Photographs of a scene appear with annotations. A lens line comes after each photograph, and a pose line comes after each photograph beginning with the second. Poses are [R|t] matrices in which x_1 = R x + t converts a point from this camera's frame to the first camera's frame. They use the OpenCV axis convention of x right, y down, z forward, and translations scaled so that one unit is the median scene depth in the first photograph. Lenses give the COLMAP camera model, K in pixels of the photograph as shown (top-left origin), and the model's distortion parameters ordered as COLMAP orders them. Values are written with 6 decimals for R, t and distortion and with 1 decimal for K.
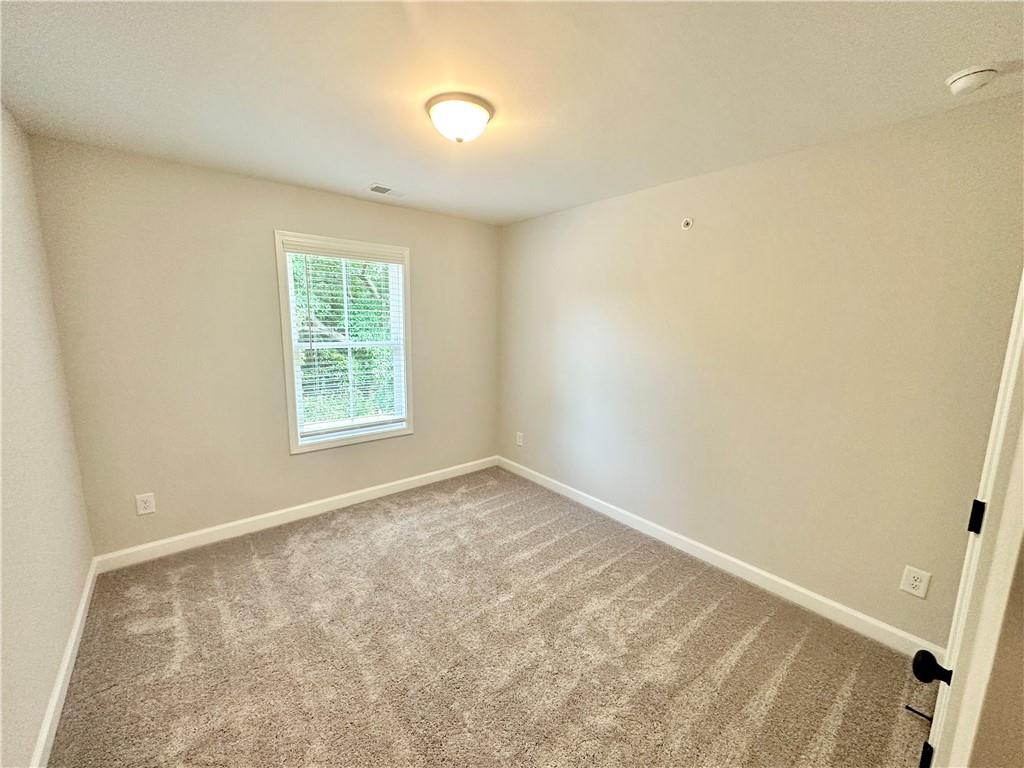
lens RADIAL K [[408.0, 0, 516.3], [0, 408.0, 384.9], [0, 0, 1]] dist [0.000395, -0.000357]
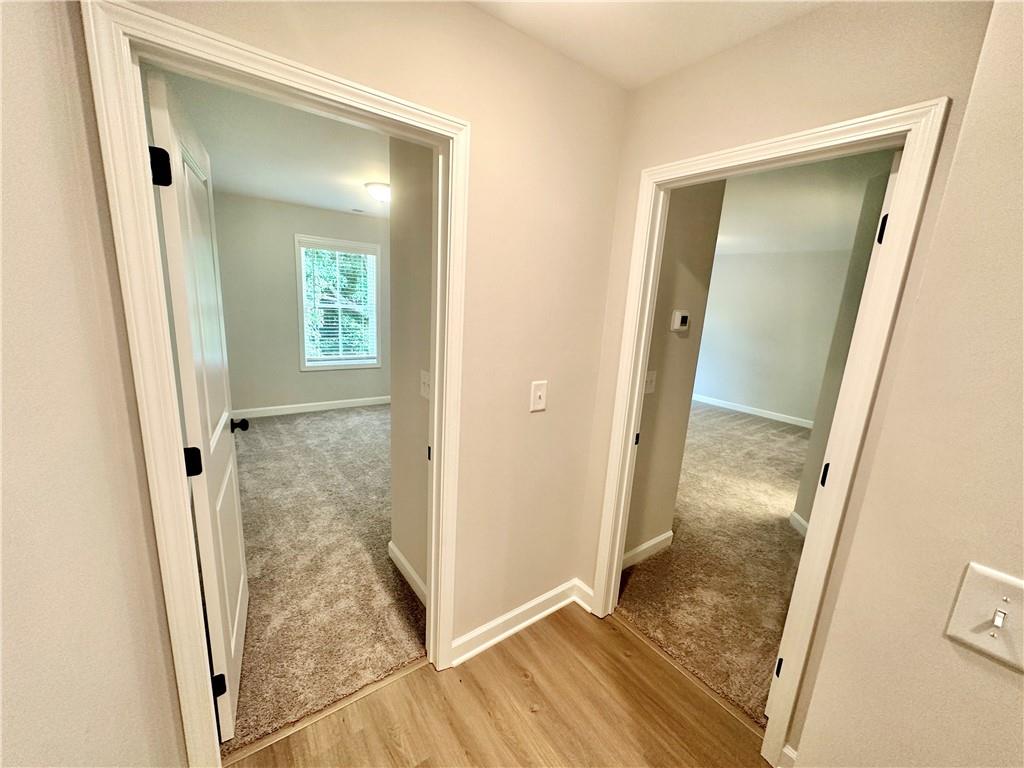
lens RADIAL K [[408.0, 0, 513.7], [0, 408.0, 383.0], [0, 0, 1]] dist [0.000395, -0.000357]
pose [[0.997277, 0.055103, -0.049004, 0.423100], [-0.052925, 0.997598, 0.044682, 0.109527], [0.051349, -0.041967, 0.997799, -0.656273]]
